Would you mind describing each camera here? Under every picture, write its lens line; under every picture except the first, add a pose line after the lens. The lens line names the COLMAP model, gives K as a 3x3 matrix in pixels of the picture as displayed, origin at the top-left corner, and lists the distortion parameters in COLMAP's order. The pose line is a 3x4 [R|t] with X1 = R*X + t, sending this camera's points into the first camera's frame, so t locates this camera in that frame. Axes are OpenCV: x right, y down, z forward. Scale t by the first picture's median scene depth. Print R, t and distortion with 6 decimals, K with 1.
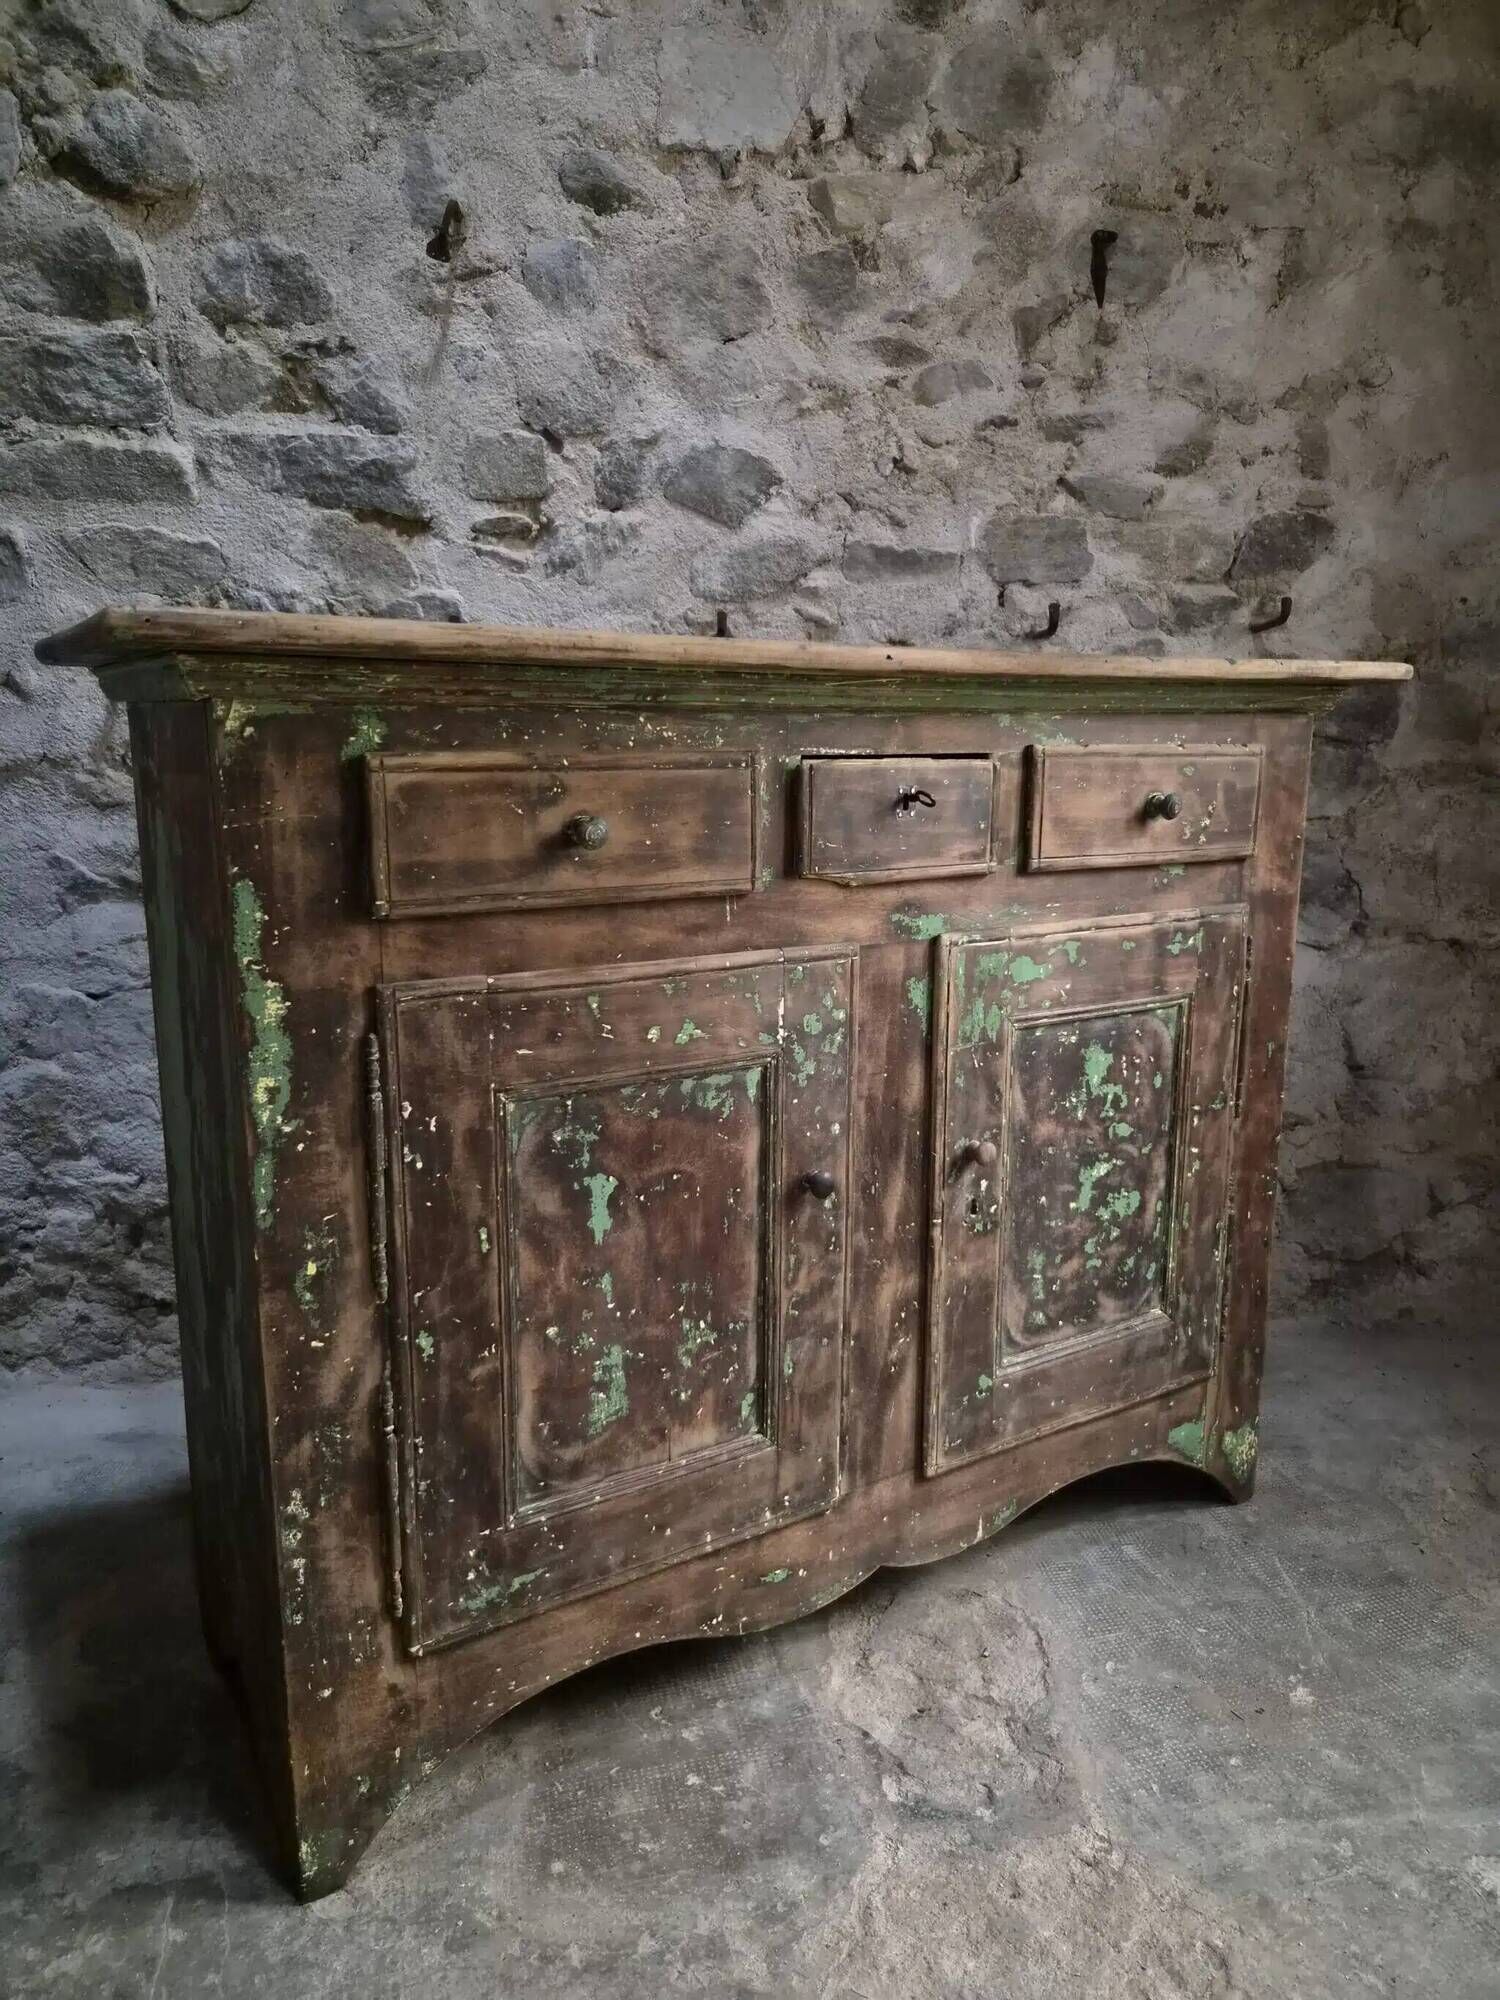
lens RADIAL K [[1355.4, 0, 761.4], [0, 1355.4, 1012.5], [0, 0, 1]] dist [0.056238, -0.047837]
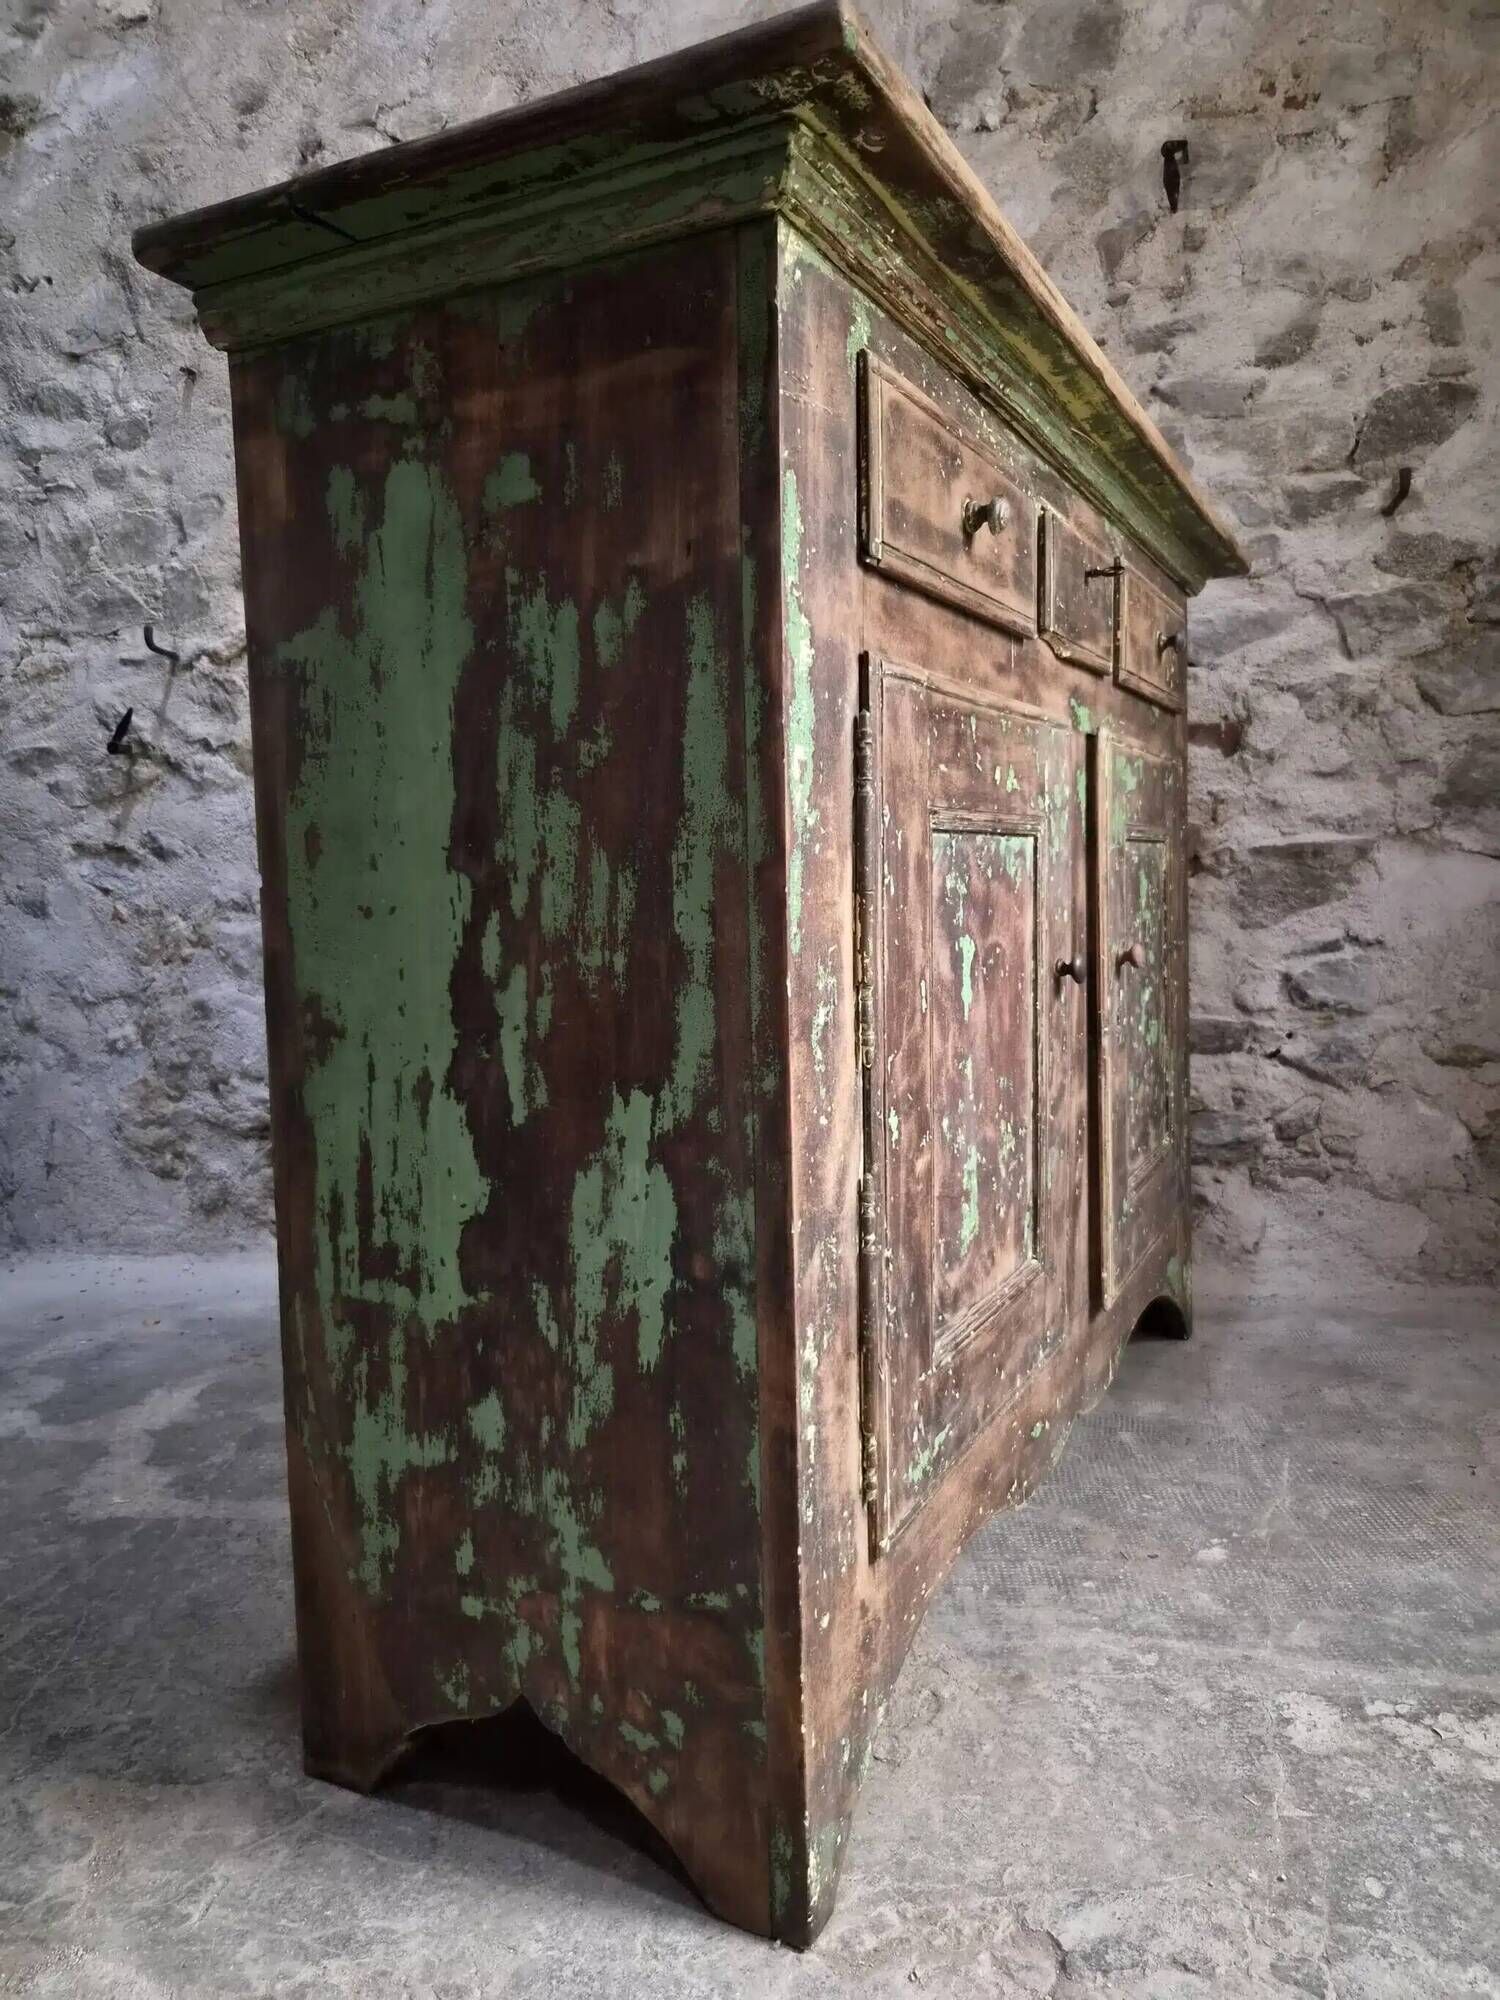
lens RADIAL K [[1355.4, 0, 769.2], [0, 1355.4, 1006.8], [0, 0, 1]] dist [0.056238, -0.047837]
pose [[0.931444, -0.004391, -0.363858, 0.341728], [-0.032676, 0.994878, -0.095652, 0.177214], [0.362415, 0.100984, 0.926530, 0.013991]]
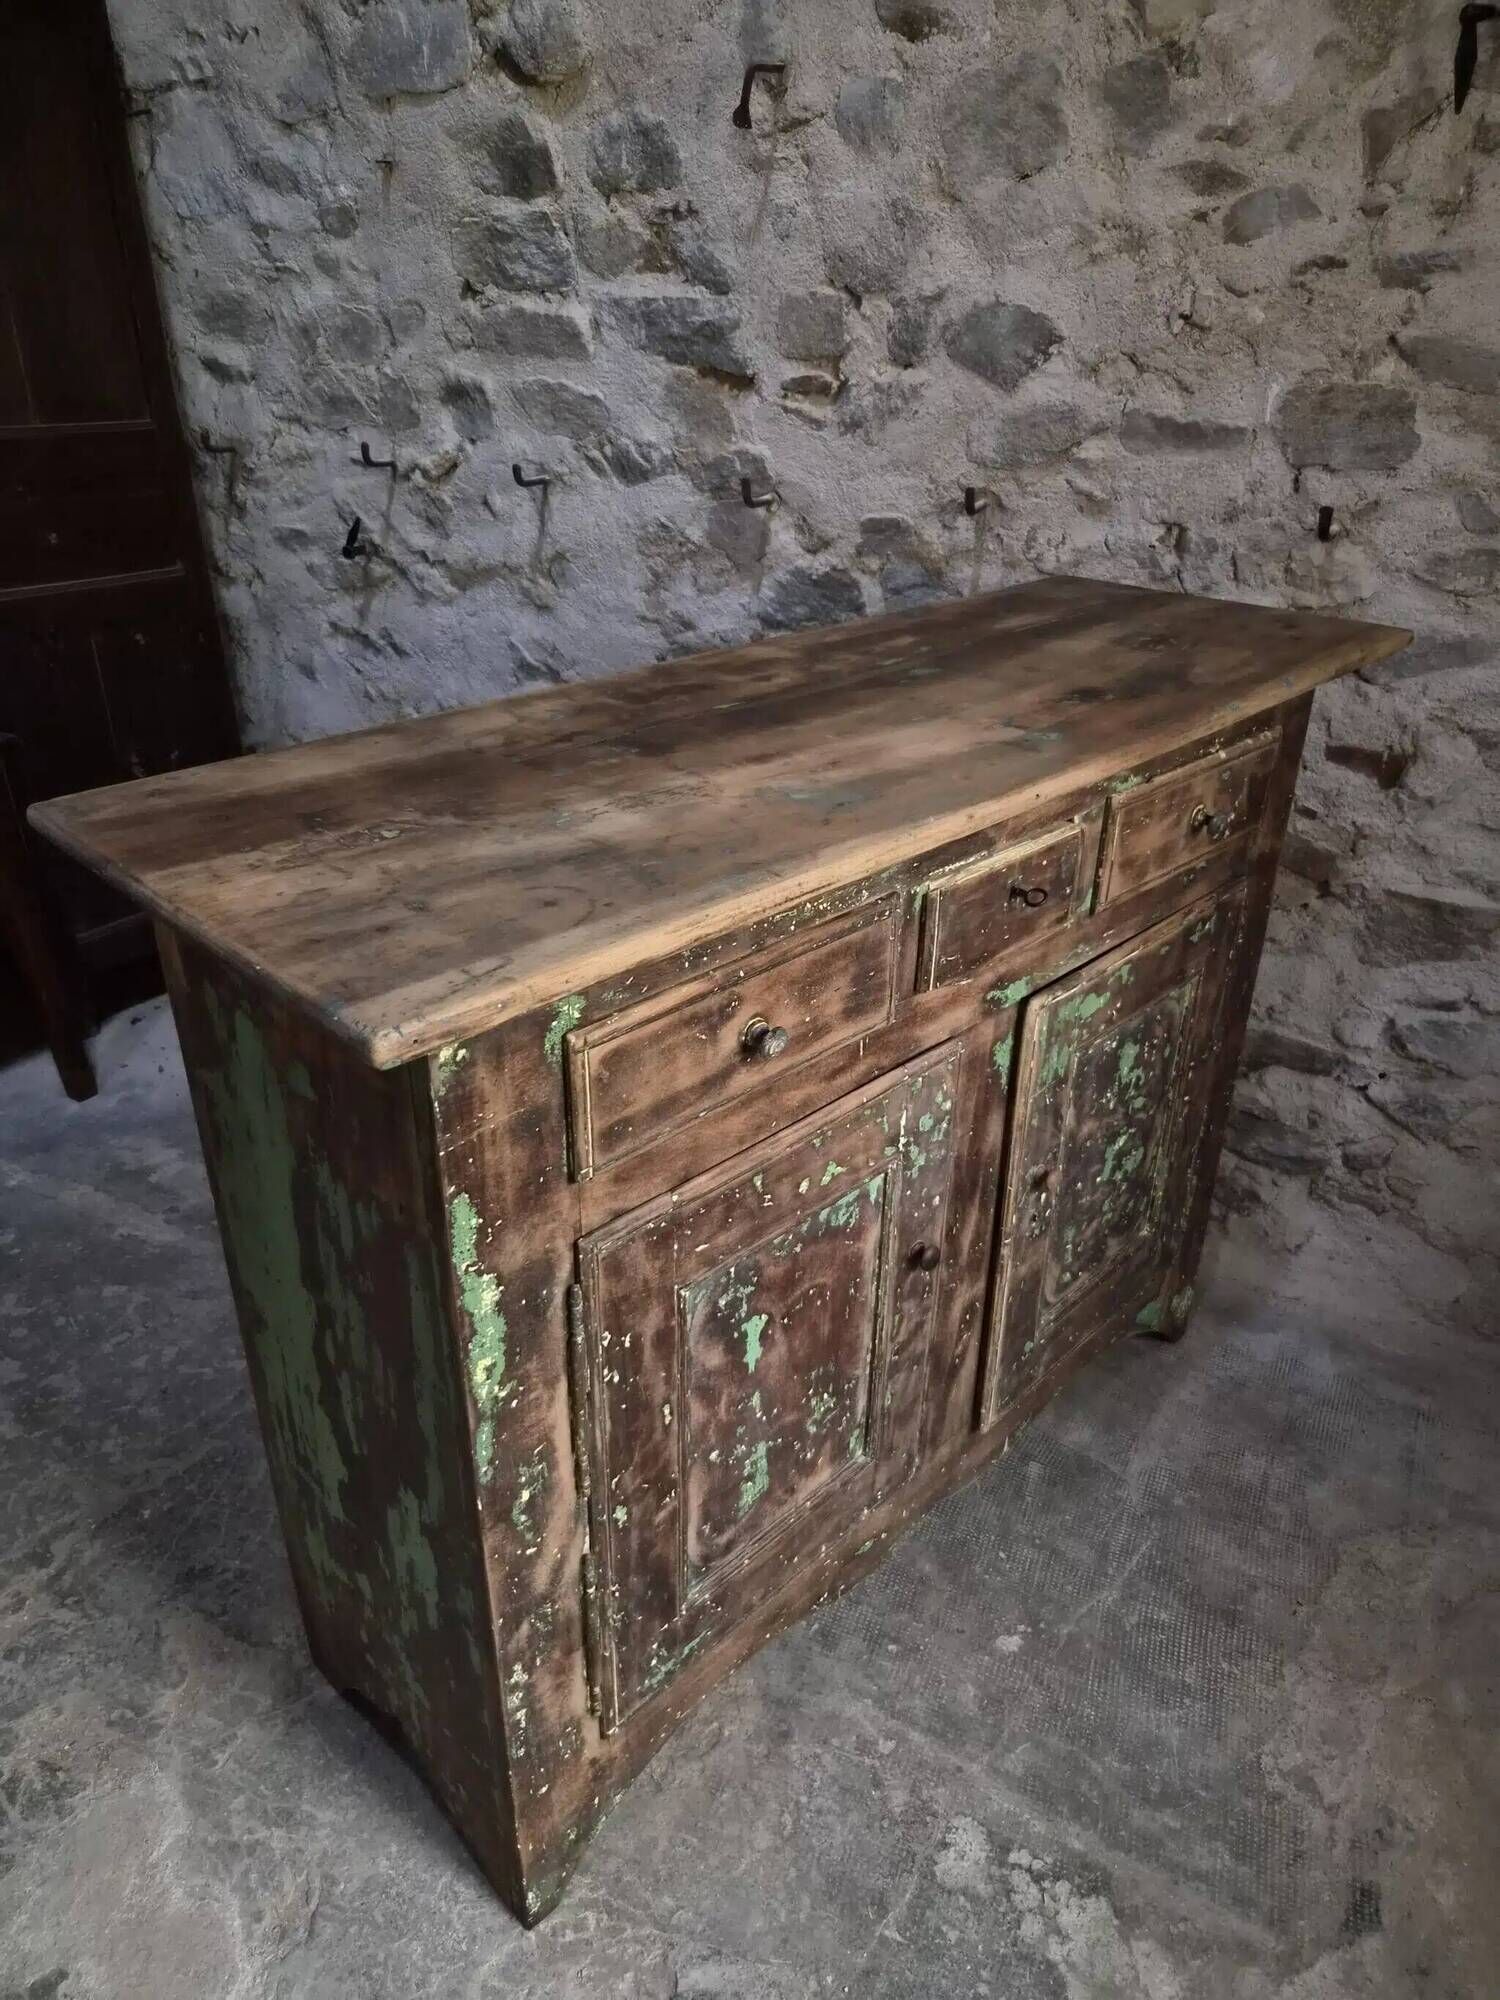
lens RADIAL K [[1355.4, 0, 764.6], [0, 1355.4, 1014.1], [0, 0, 1]] dist [0.056238, -0.047837]
pose [[0.774575, 0.302351, -0.555533, 0.536713], [-0.125914, 0.934472, 0.333028, -0.257170], [0.619821, -0.188006, 0.761889, 0.084562]]
